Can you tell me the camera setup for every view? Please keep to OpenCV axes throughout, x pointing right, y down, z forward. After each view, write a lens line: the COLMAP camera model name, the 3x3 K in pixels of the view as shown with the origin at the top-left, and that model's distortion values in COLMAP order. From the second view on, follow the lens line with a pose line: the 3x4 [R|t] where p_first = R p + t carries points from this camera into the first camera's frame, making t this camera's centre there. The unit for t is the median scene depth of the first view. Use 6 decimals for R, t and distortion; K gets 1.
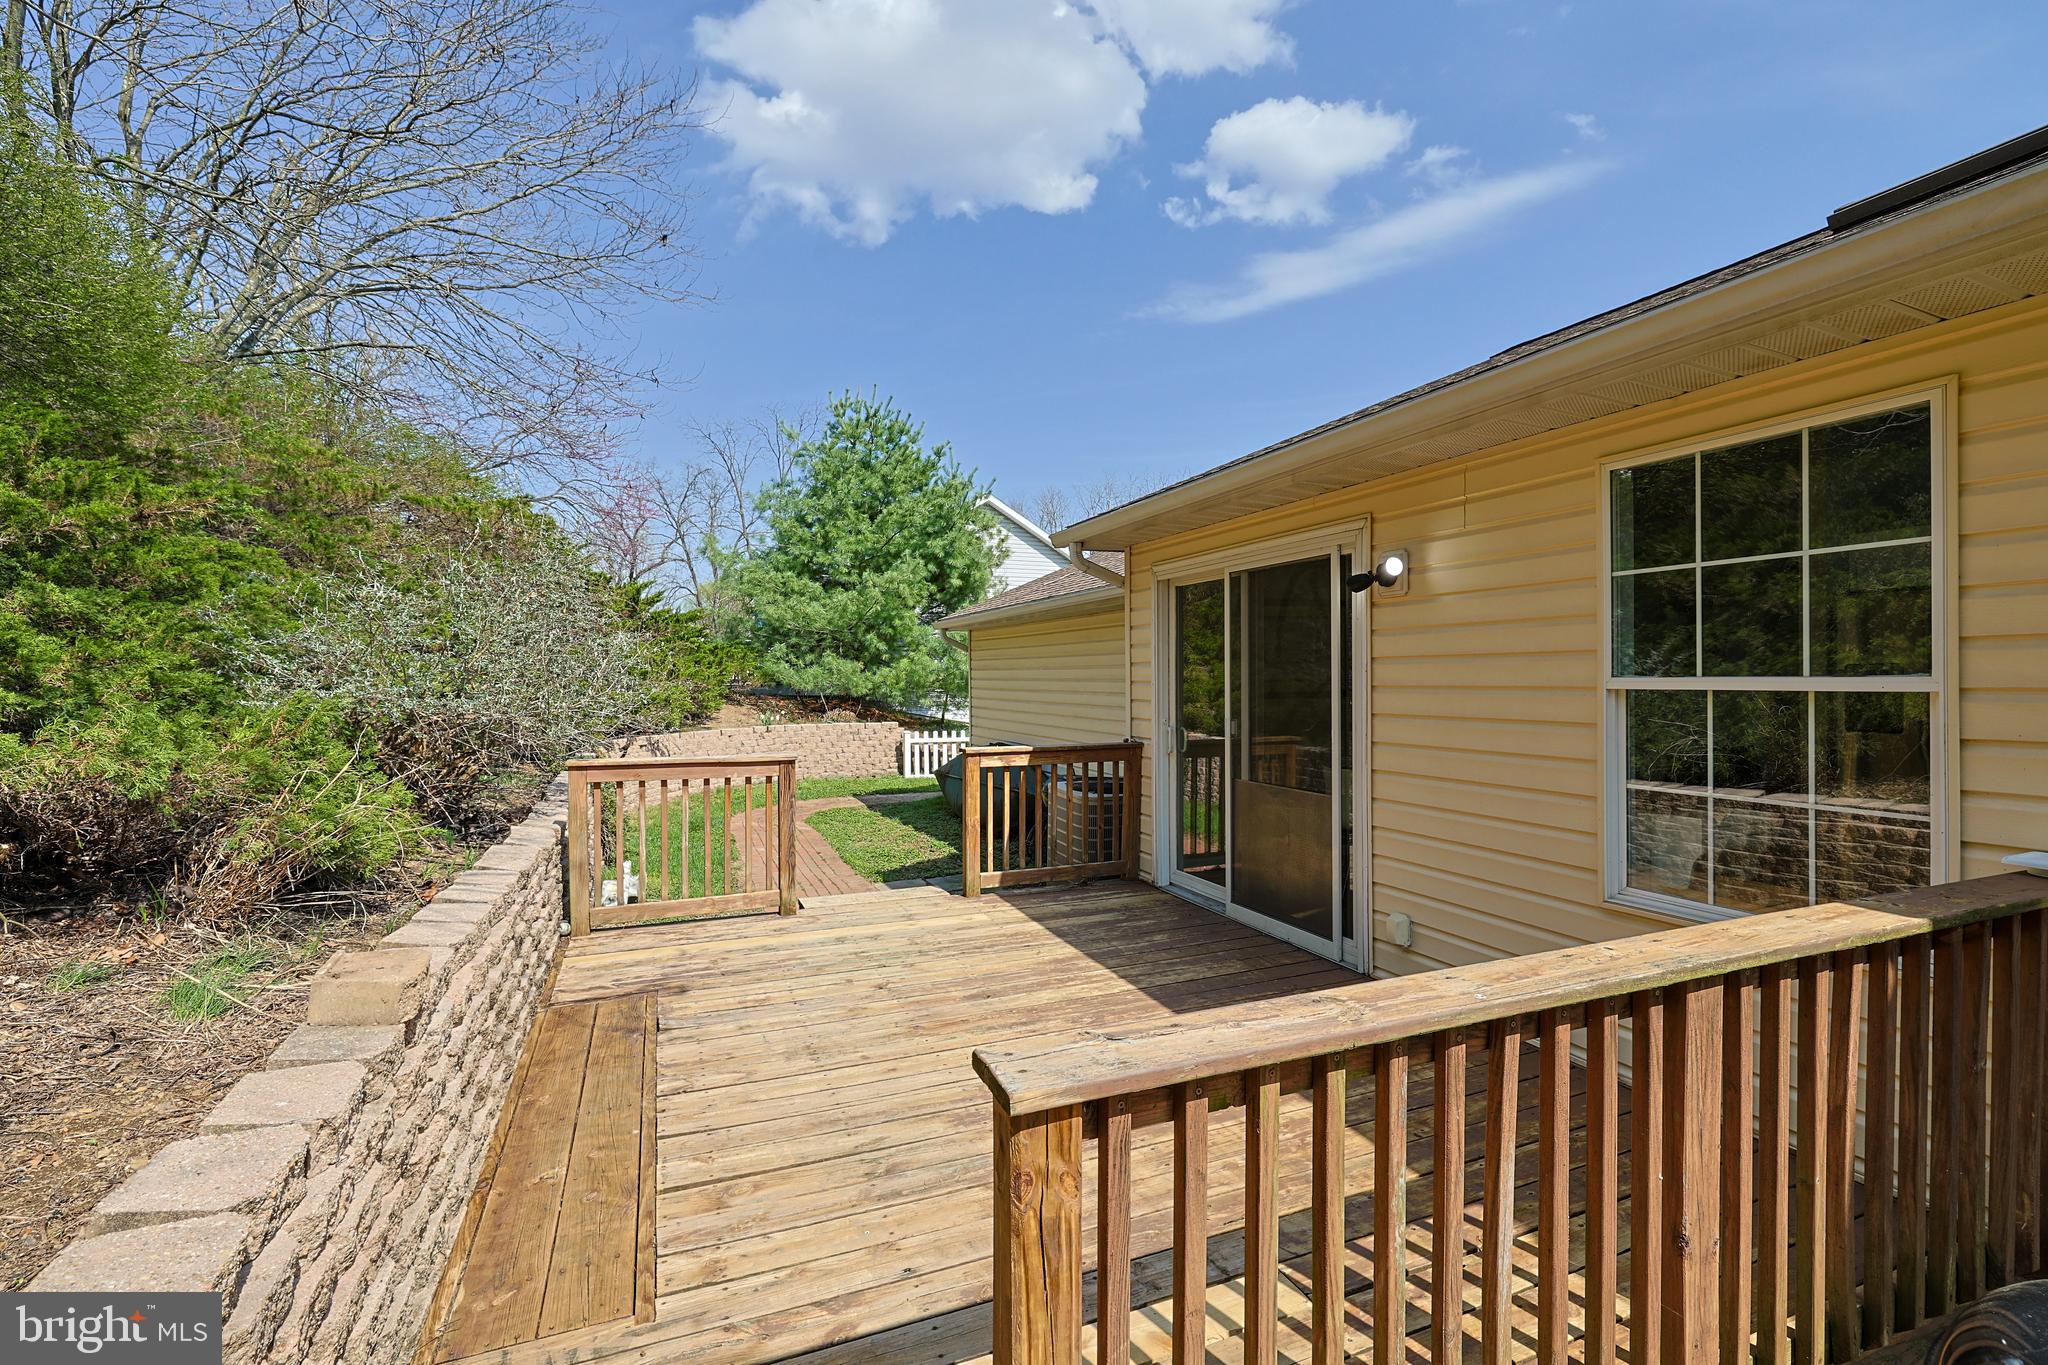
lens RADIAL K [[906.0, 0, 1035.3], [0, 906.0, 685.1], [0, 0, 1]] dist [-0.001034, 0.001315]
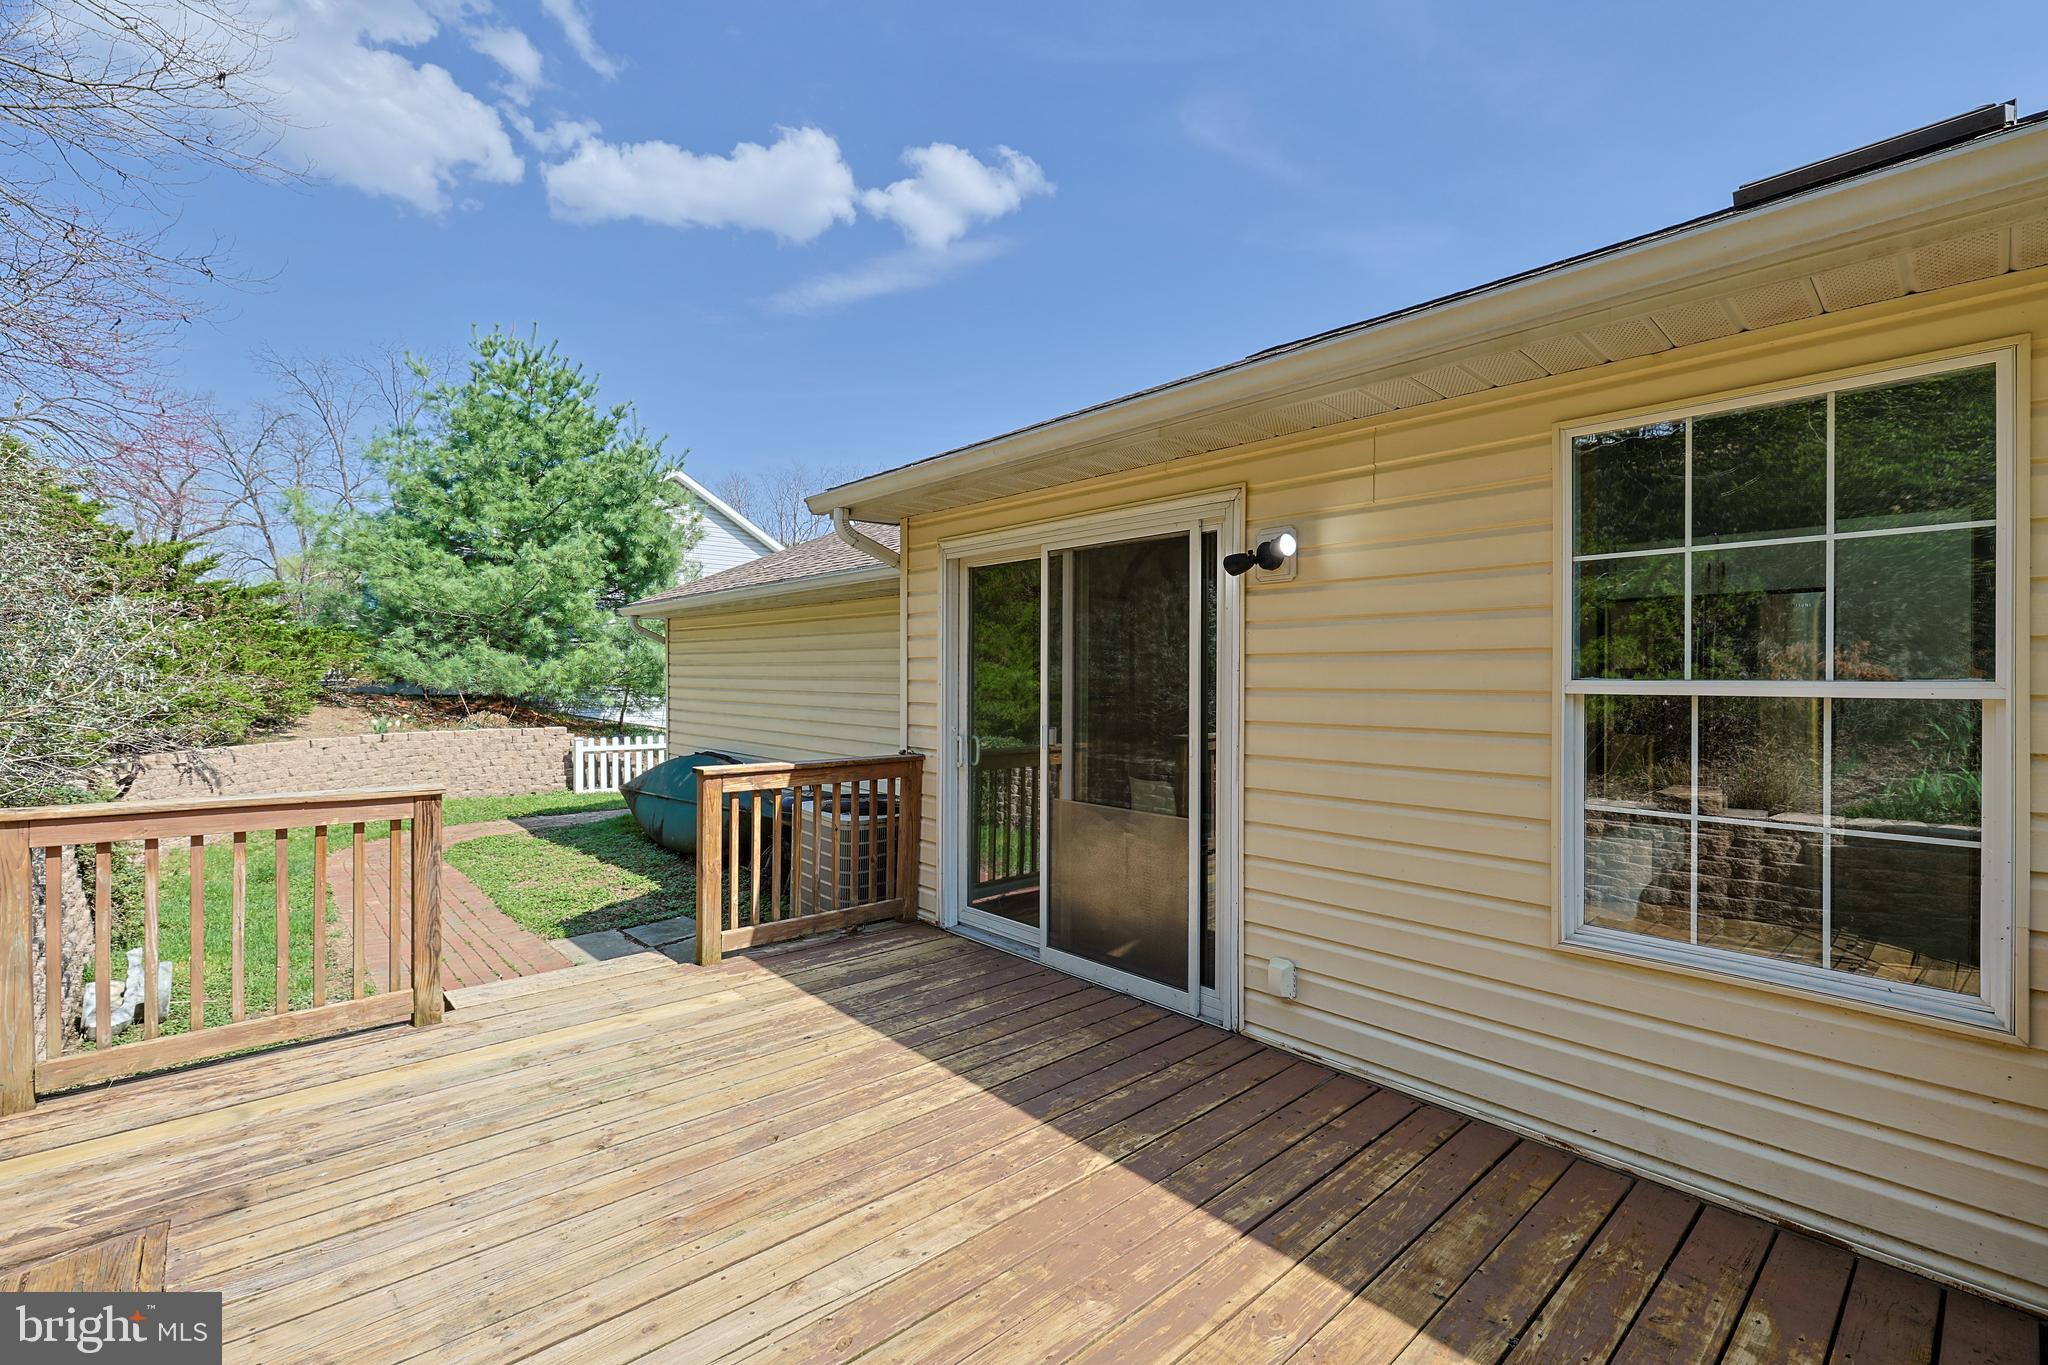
lens RADIAL K [[906.0, 0, 1032.6], [0, 906.0, 681.1], [0, 0, 1]] dist [-0.001034, 0.001315]
pose [[0.943211, 0.005727, 0.332144, -0.073739], [-0.004800, 0.999982, -0.003610, -0.001240], [-0.332159, 0.001811, 0.943222, 0.214821]]
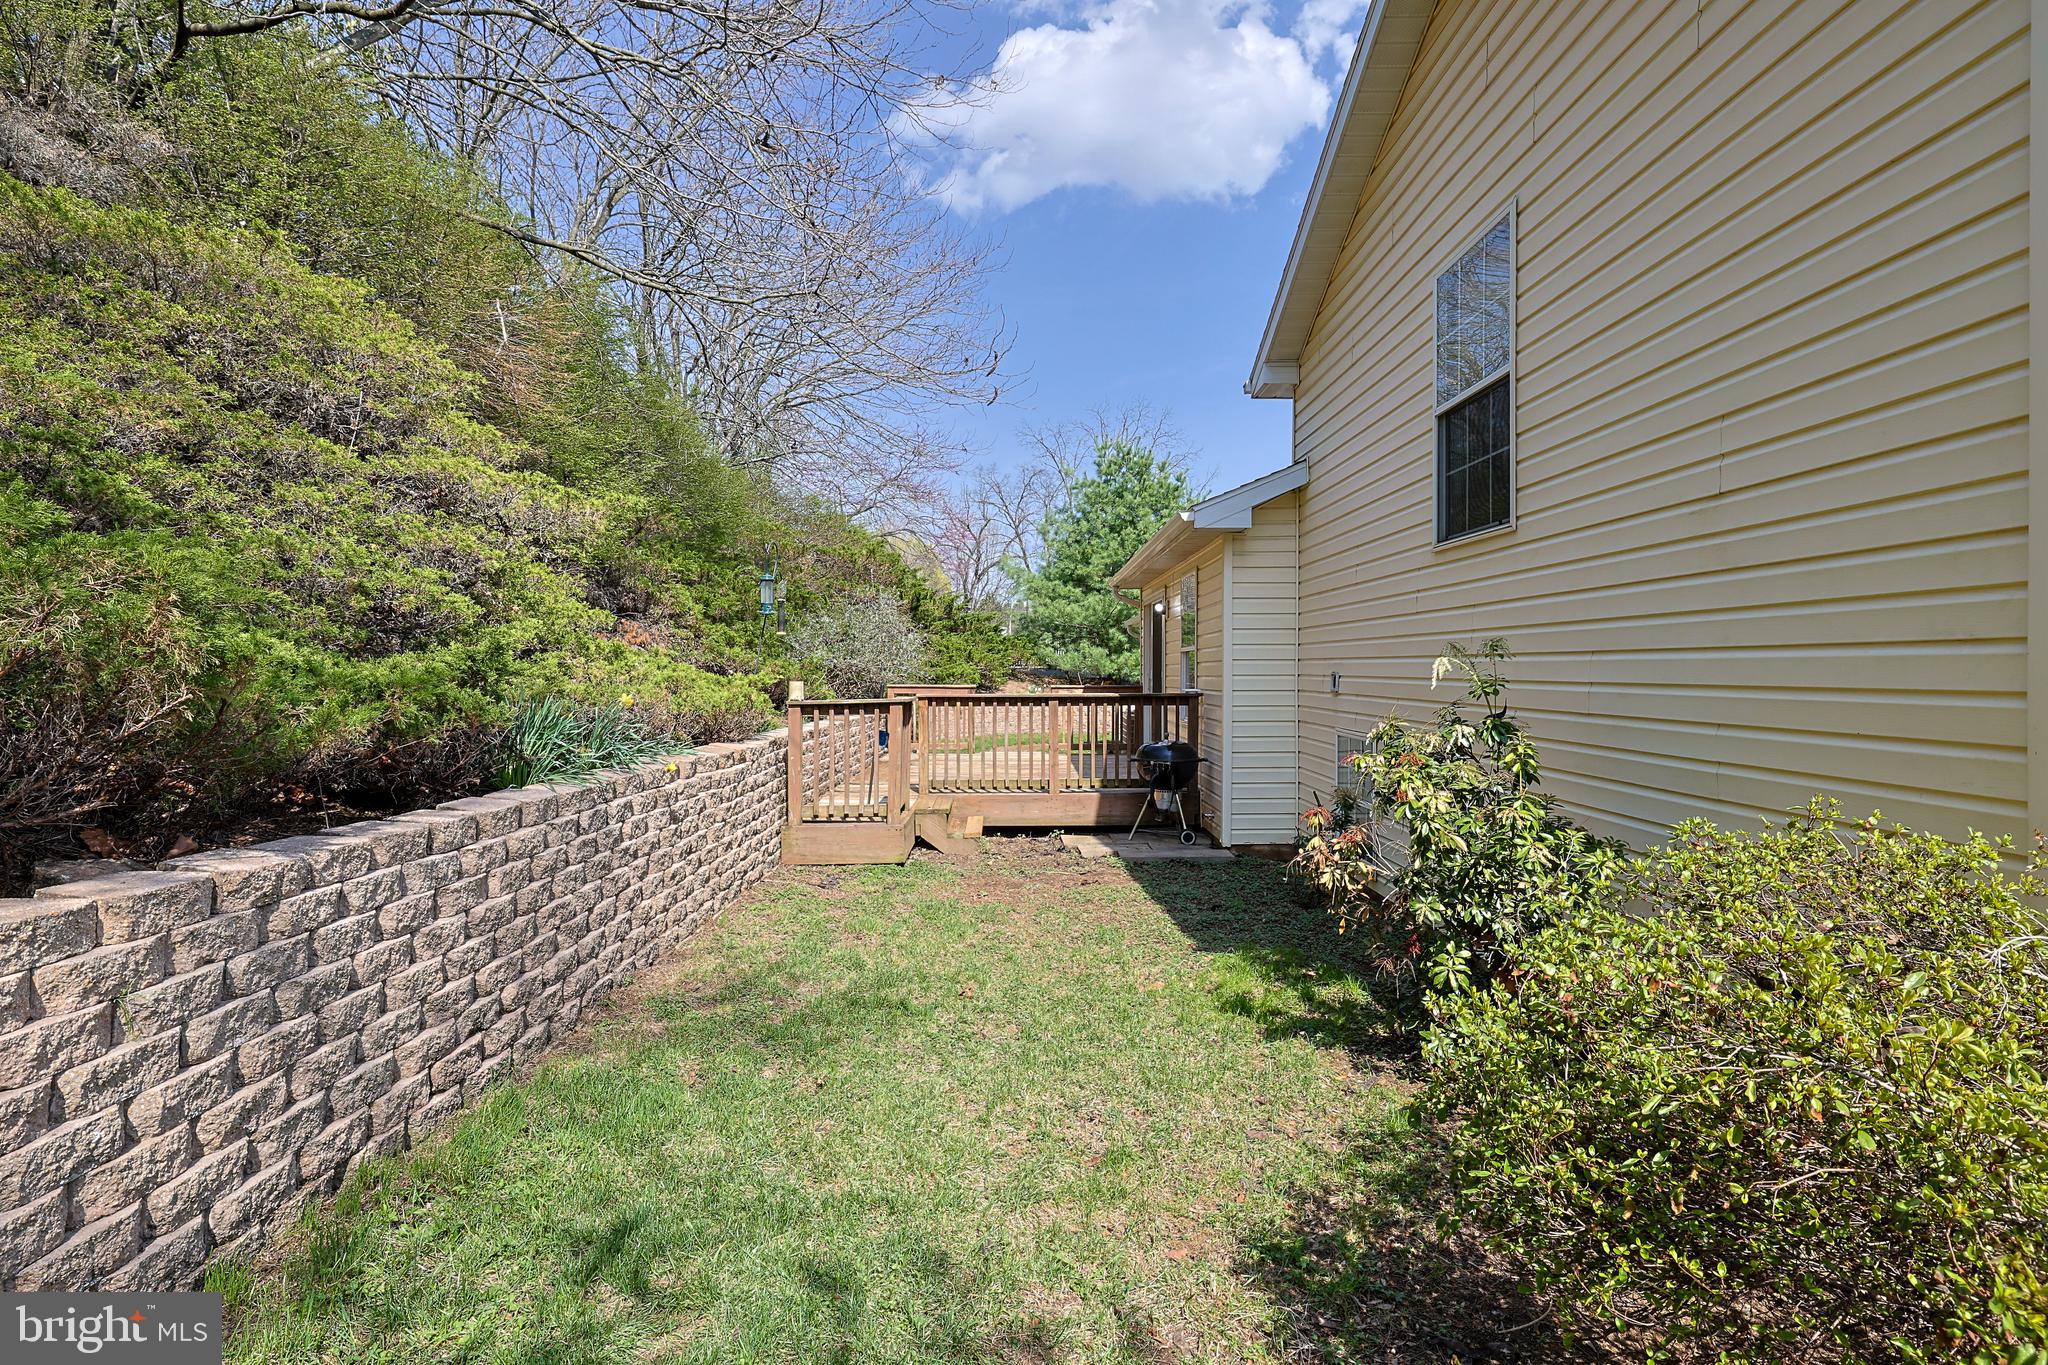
lens RADIAL K [[984.0, 0, 1020.1], [0, 984.0, 677.9], [0, 0, 1]] dist [-0.003638, -0.000518]
pose [[0.926496, 0.003649, -0.376286, 0.663798], [-0.003320, 0.999993, 0.001524, 0.040953], [0.376289, -0.000162, 0.926502, -1.053947]]
